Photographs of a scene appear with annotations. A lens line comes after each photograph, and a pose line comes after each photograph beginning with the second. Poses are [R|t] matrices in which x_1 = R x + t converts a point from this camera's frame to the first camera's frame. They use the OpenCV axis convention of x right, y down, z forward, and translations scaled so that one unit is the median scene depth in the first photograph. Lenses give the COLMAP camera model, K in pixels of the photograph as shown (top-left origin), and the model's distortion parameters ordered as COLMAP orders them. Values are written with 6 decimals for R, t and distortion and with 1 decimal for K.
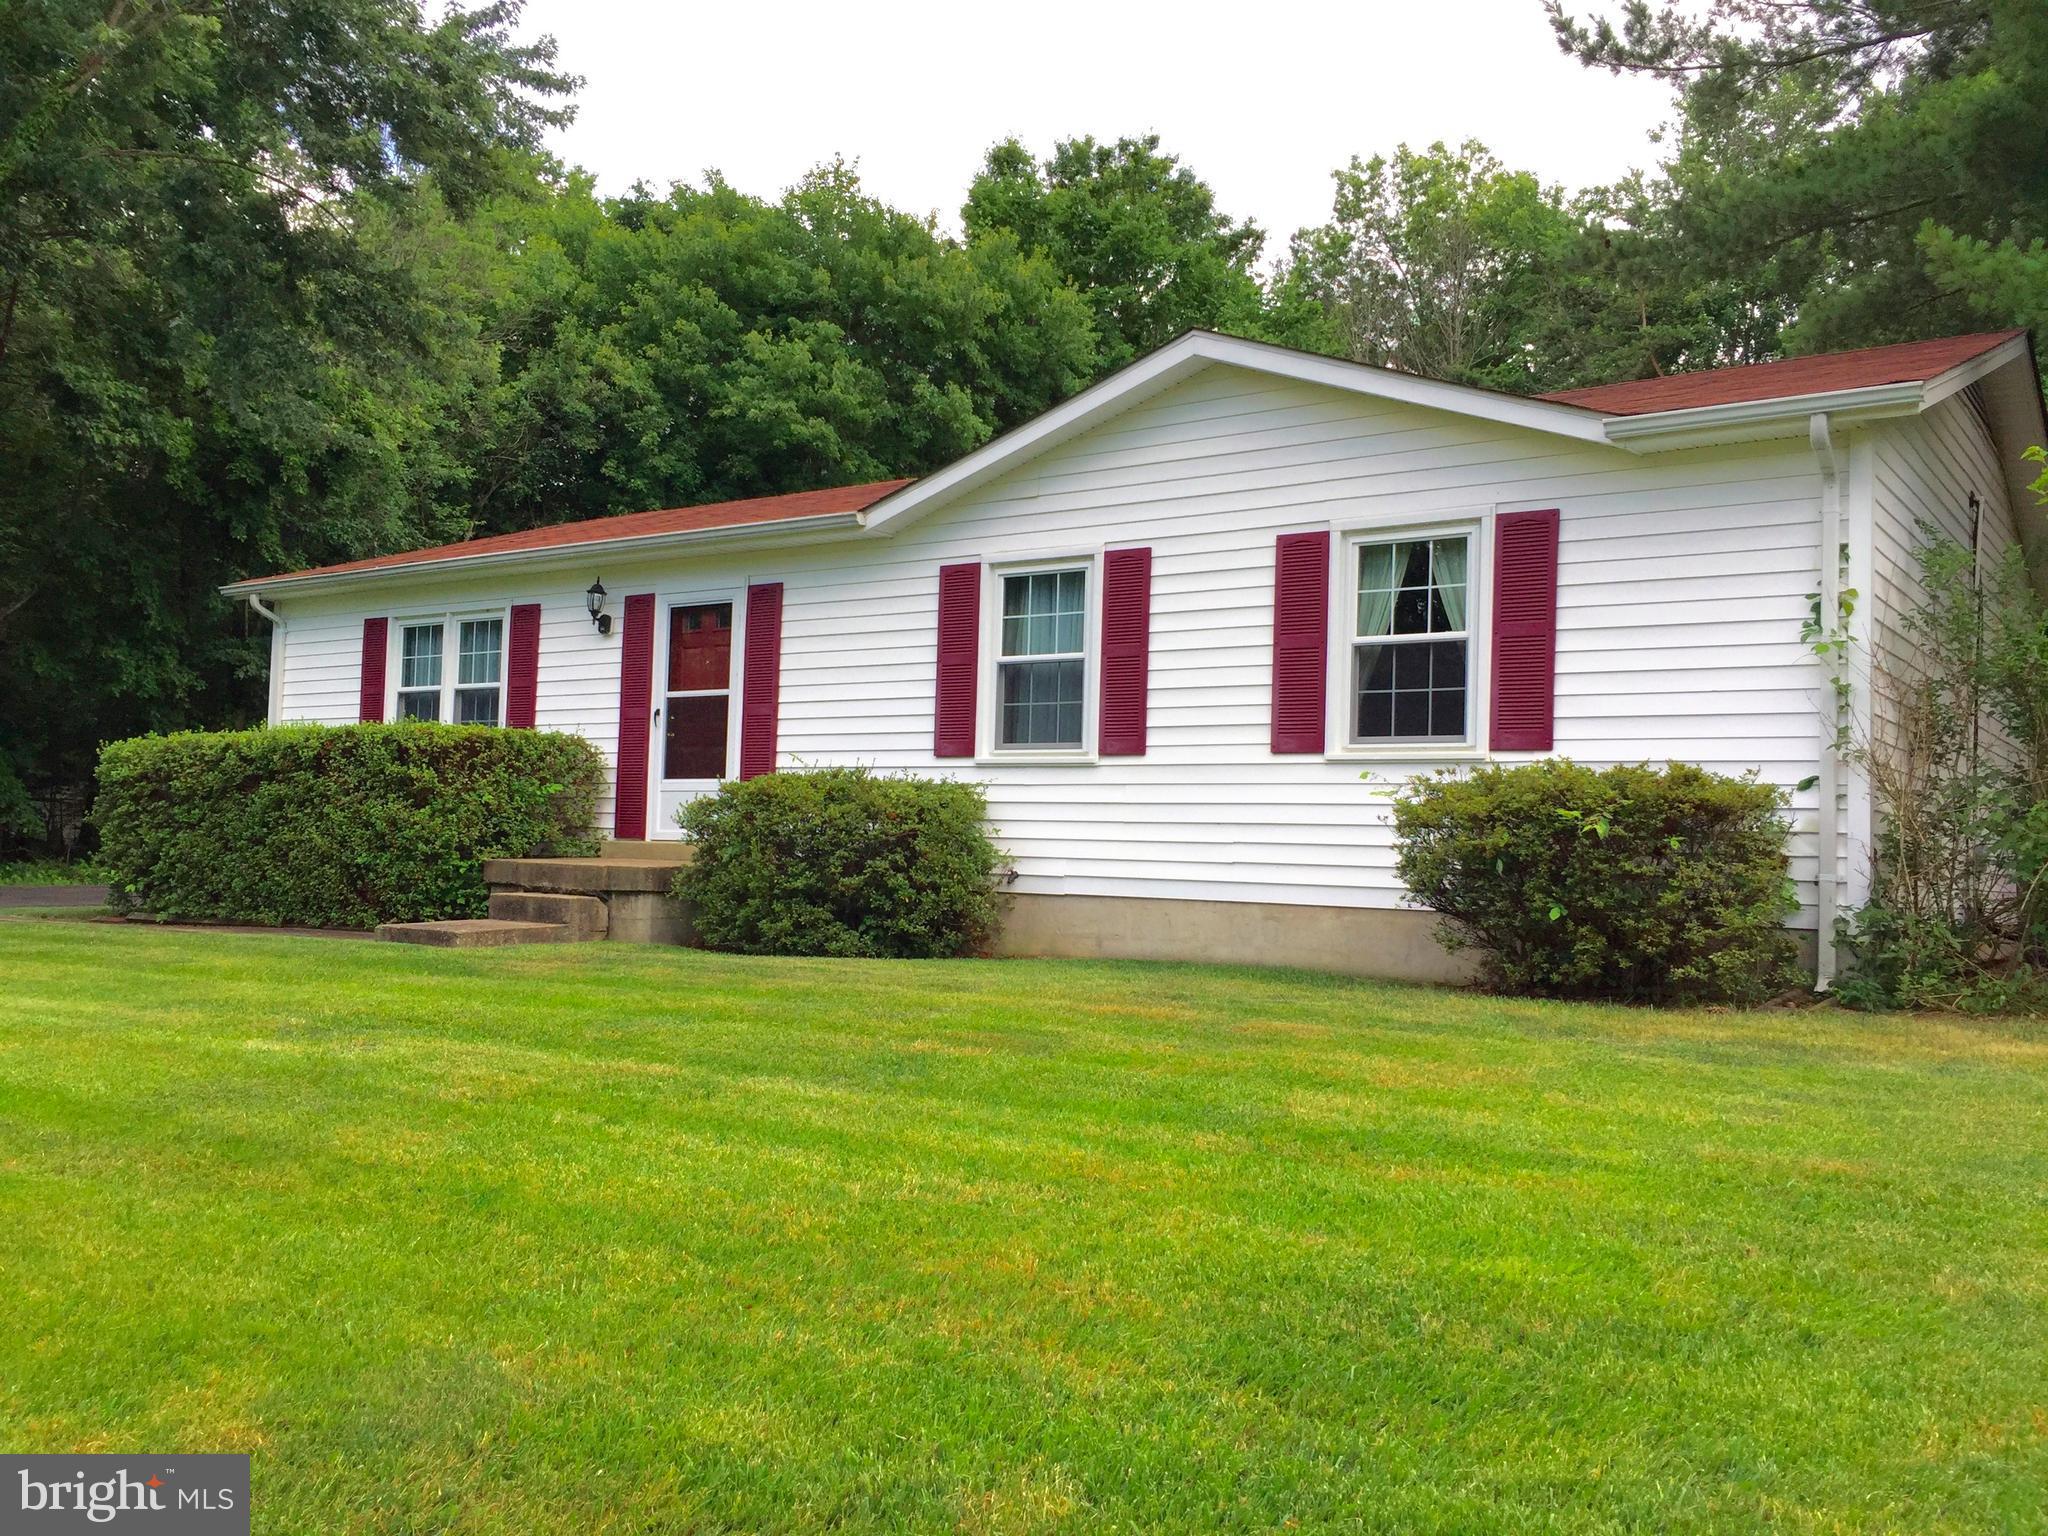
lens RADIAL K [[1865.9, 0, 1014.8], [0, 1865.9, 755.7], [0, 0, 1]] dist [0.043358, -0.049790]
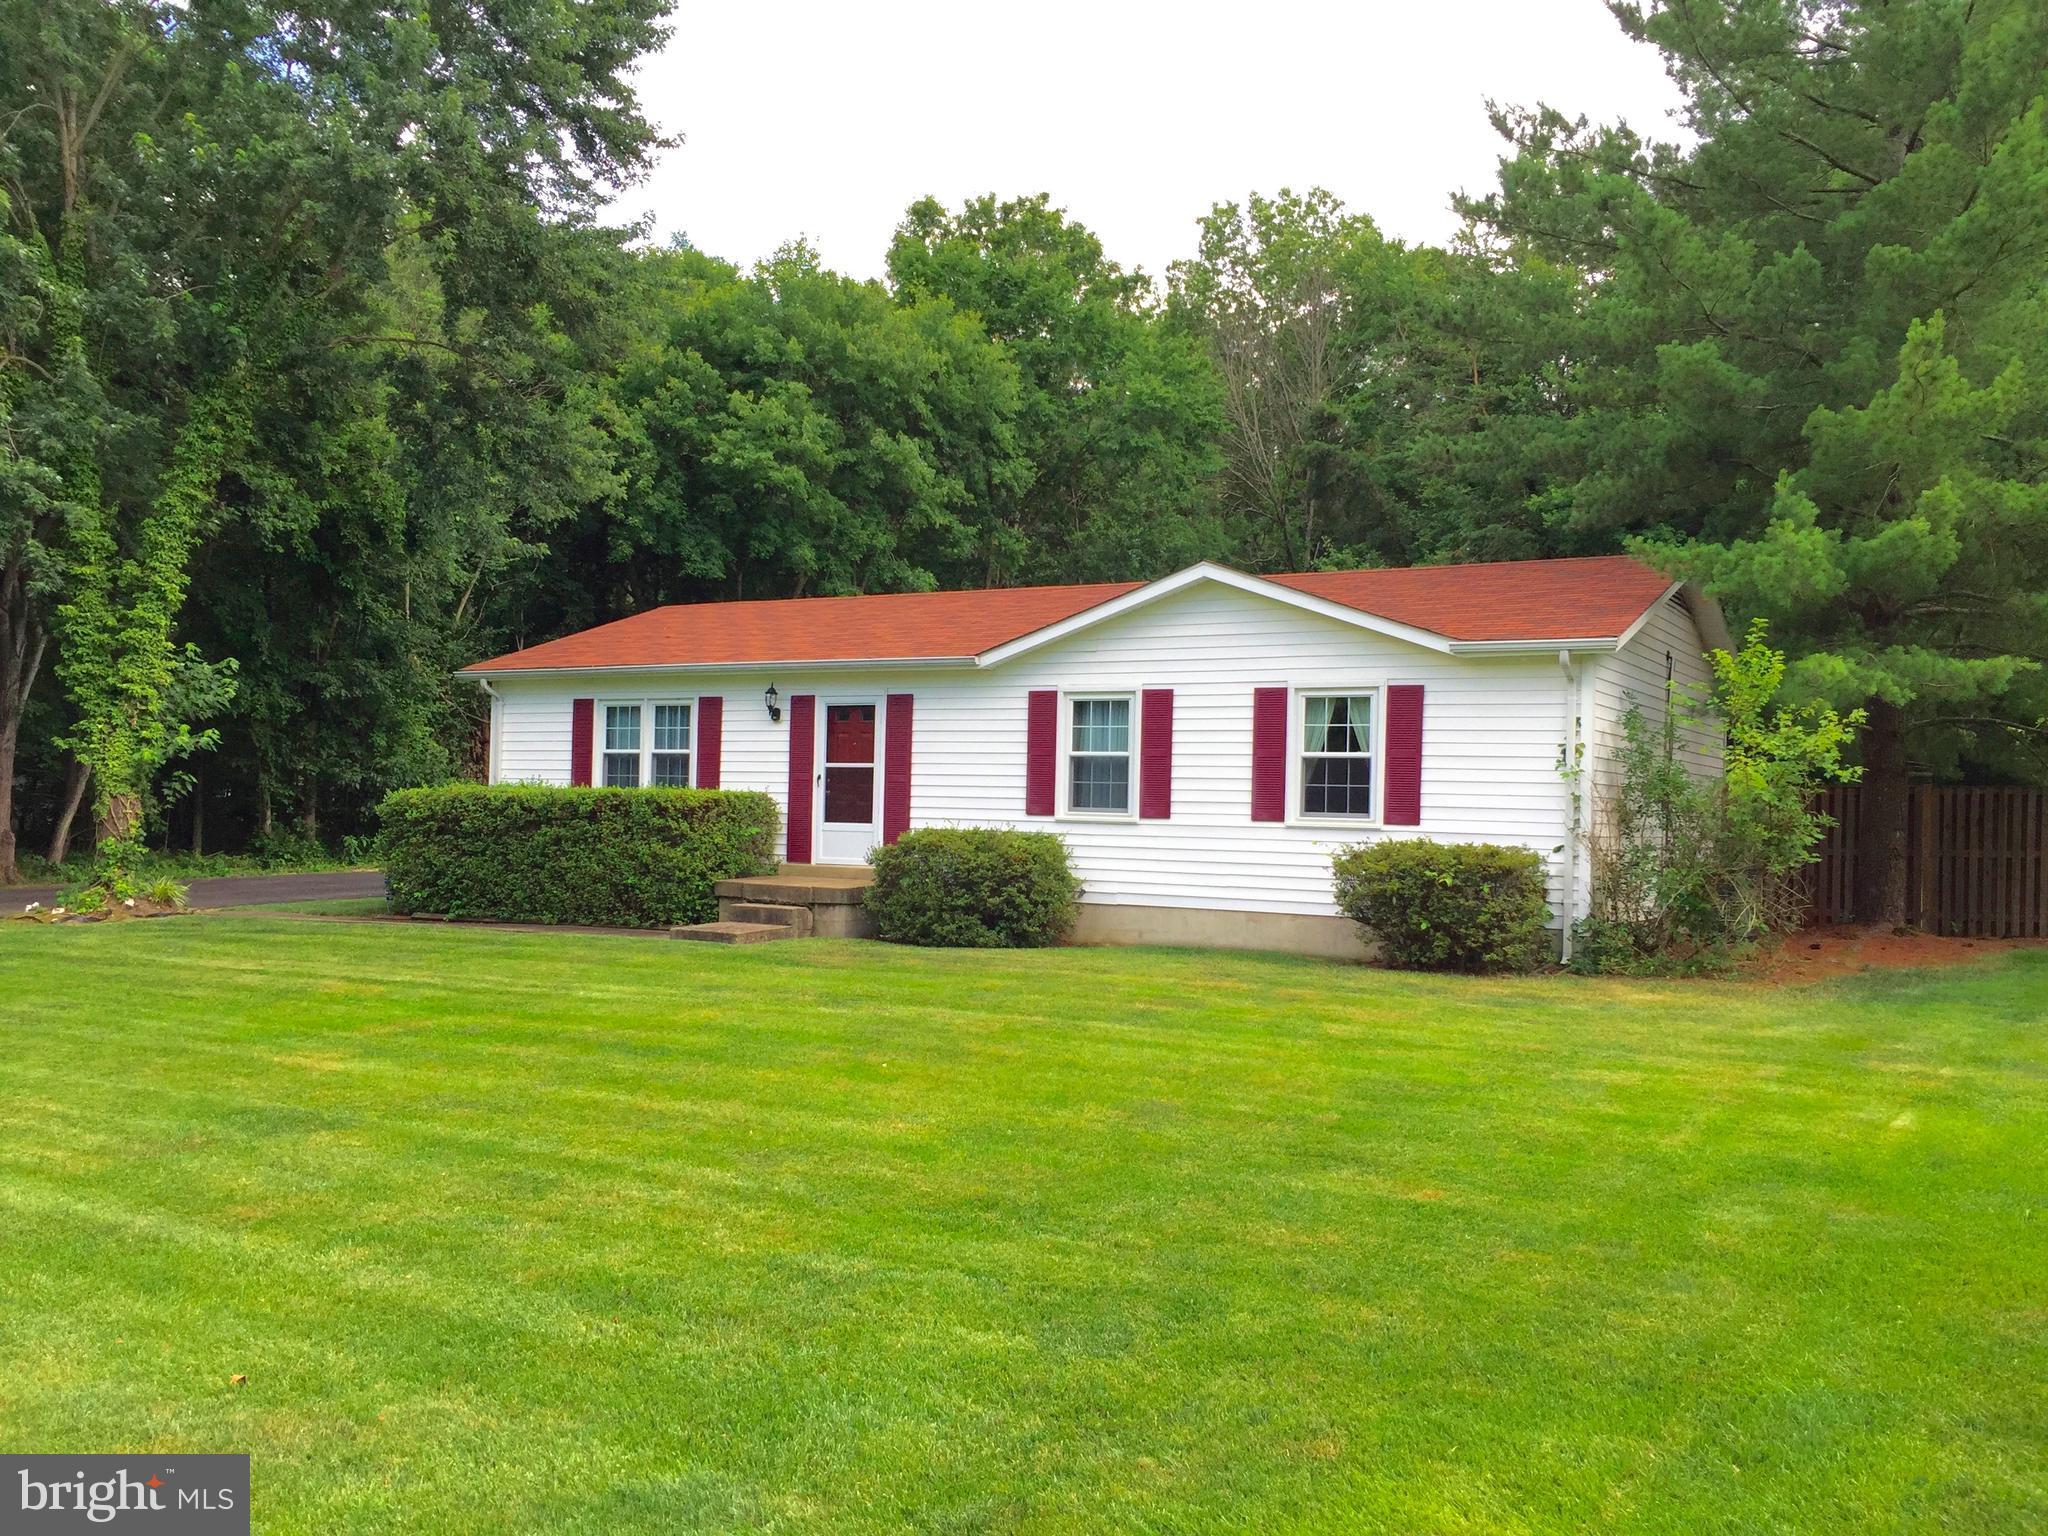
lens RADIAL K [[1783.9, 0, 1041.7], [0, 1783.9, 768.8], [0, 0, 1]] dist [0.022547, 0.013278]
pose [[0.996272, -0.006858, 0.085991, -0.147905], [0.004083, 0.999466, 0.032406, -0.080241], [-0.086167, -0.031934, 0.995769, -0.447091]]
